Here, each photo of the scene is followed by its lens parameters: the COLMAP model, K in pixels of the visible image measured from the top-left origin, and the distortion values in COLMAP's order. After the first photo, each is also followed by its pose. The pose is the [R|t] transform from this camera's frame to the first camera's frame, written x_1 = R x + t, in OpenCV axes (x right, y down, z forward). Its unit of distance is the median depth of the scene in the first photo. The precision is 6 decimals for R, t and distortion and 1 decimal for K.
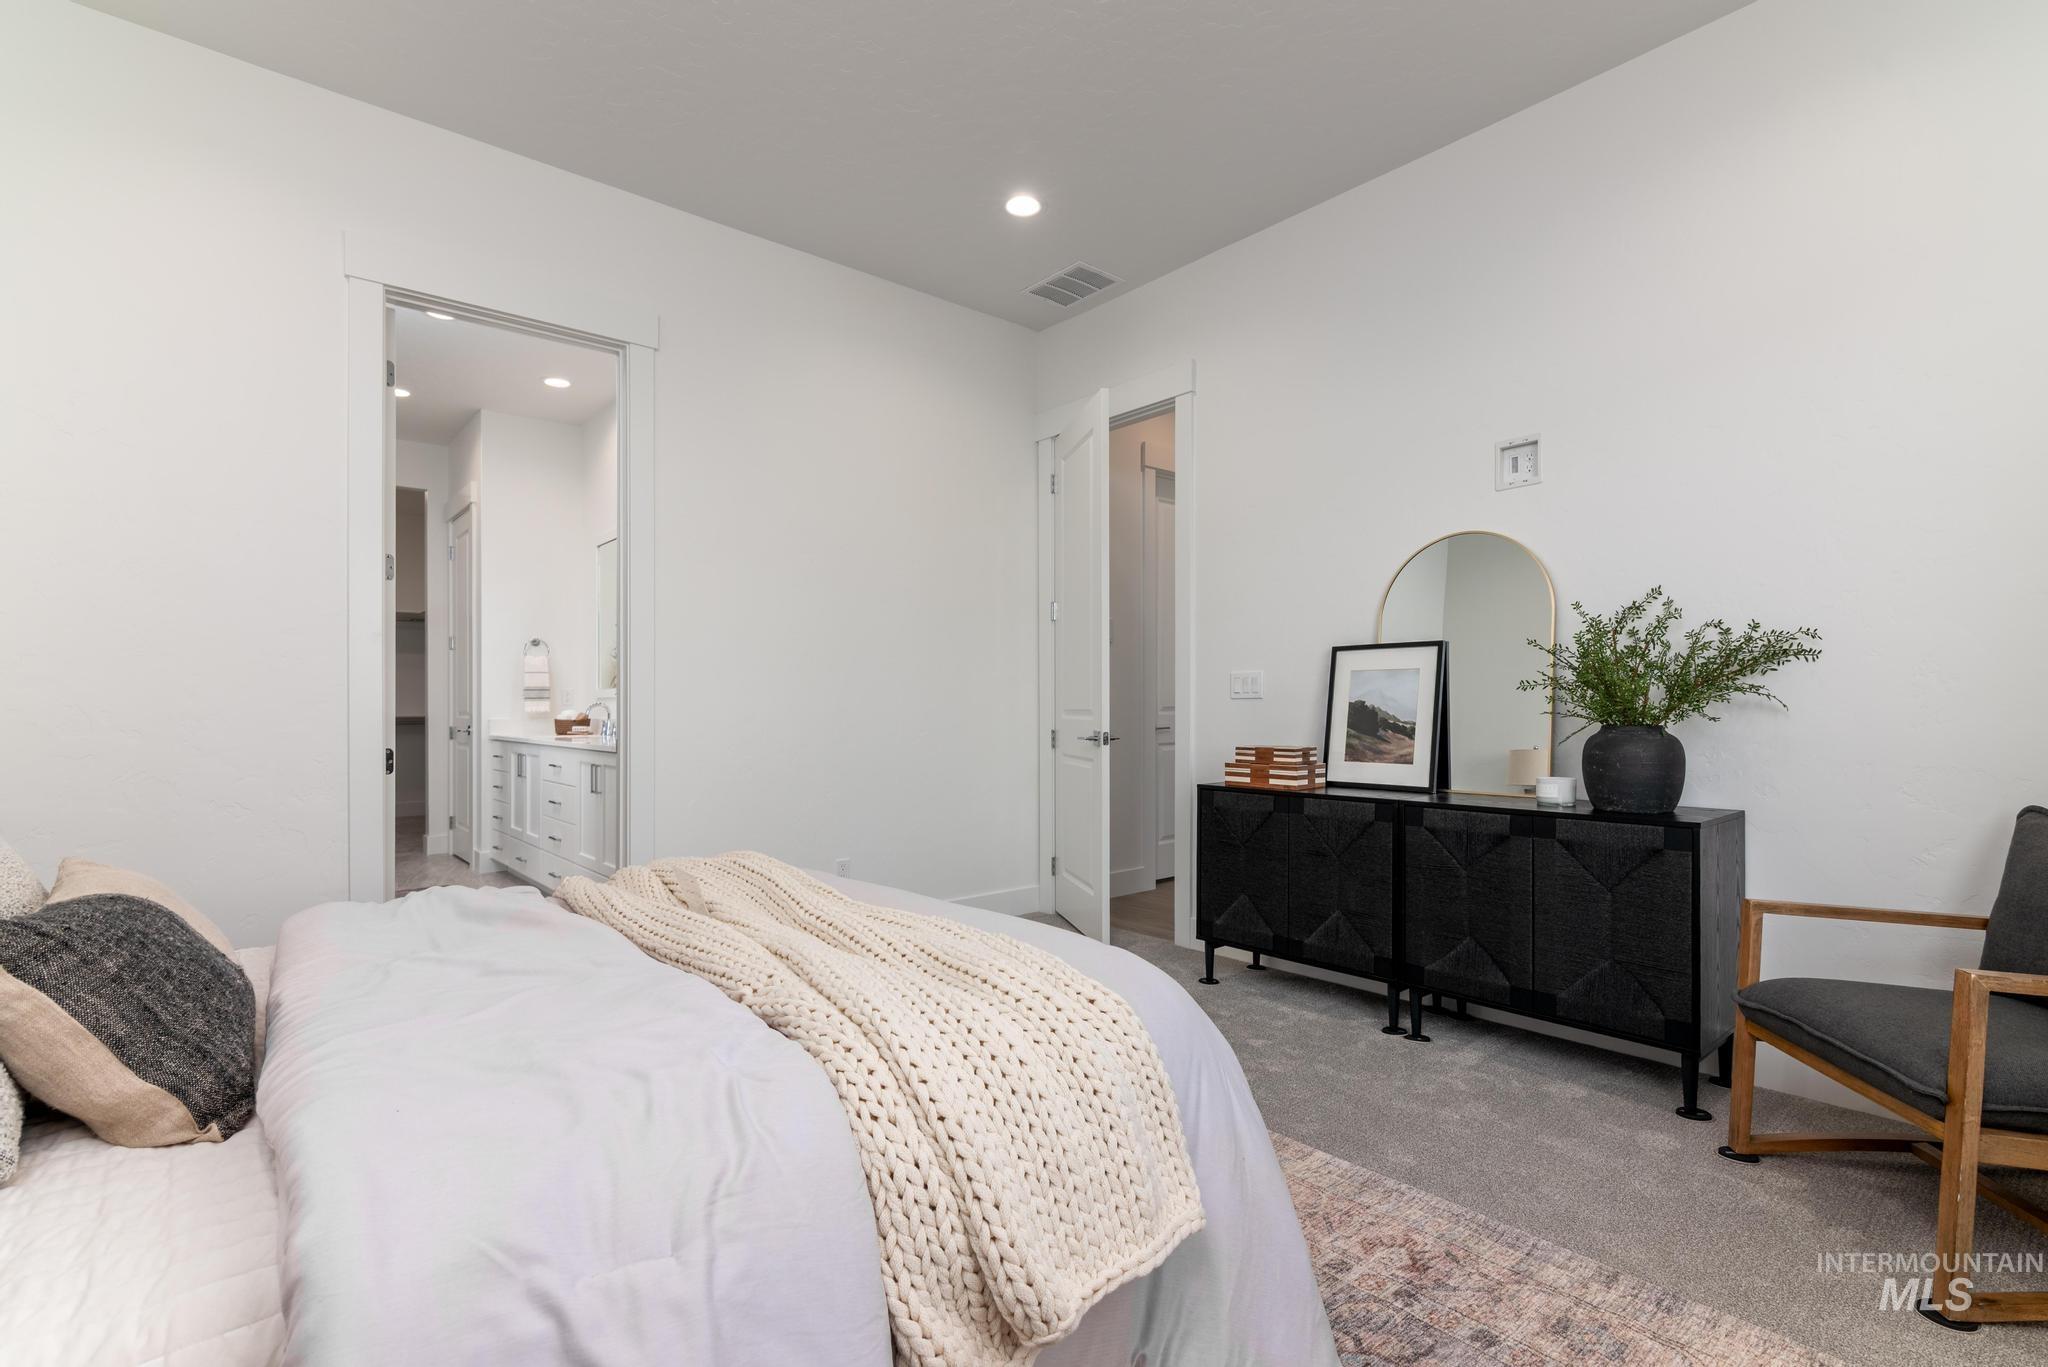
lens RADIAL K [[945.6, 0, 1024.0], [0, 945.6, 683.5], [0, 0, 1]] dist [-0.000286, -0.000034]
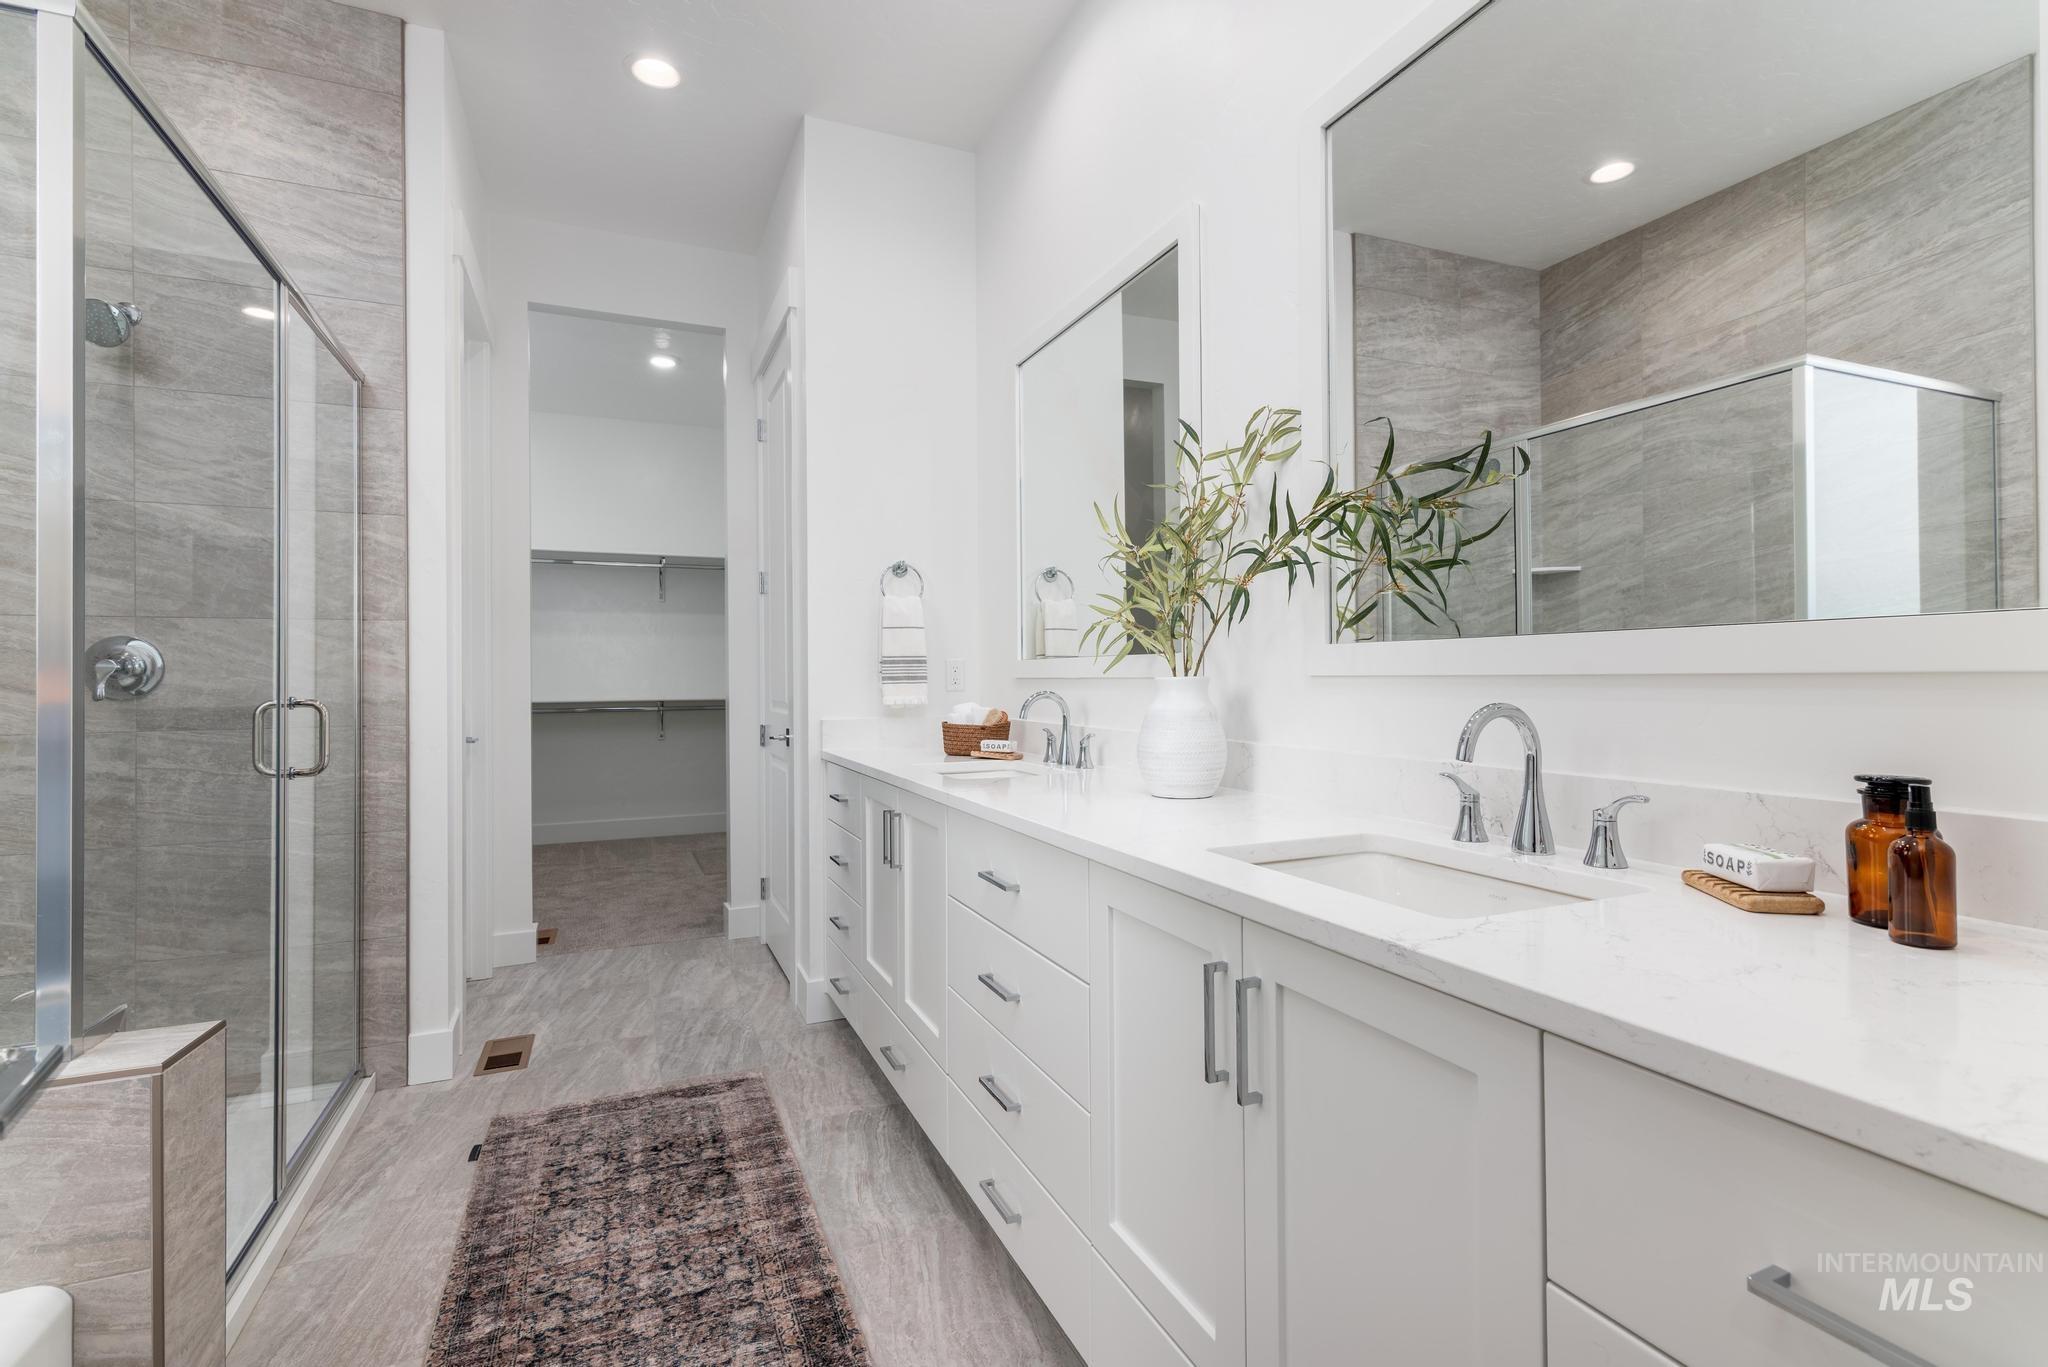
lens RADIAL K [[964.4, 0, 1024.0], [0, 964.4, 683.5], [0, 0, 1]] dist [0.000314, 0.000005]
pose [[0.954340, 0.004647, -0.298686, -0.308860], [0.002524, 0.999718, 0.023619, 0.006532], [0.298711, -0.023295, 0.954059, 0.543424]]
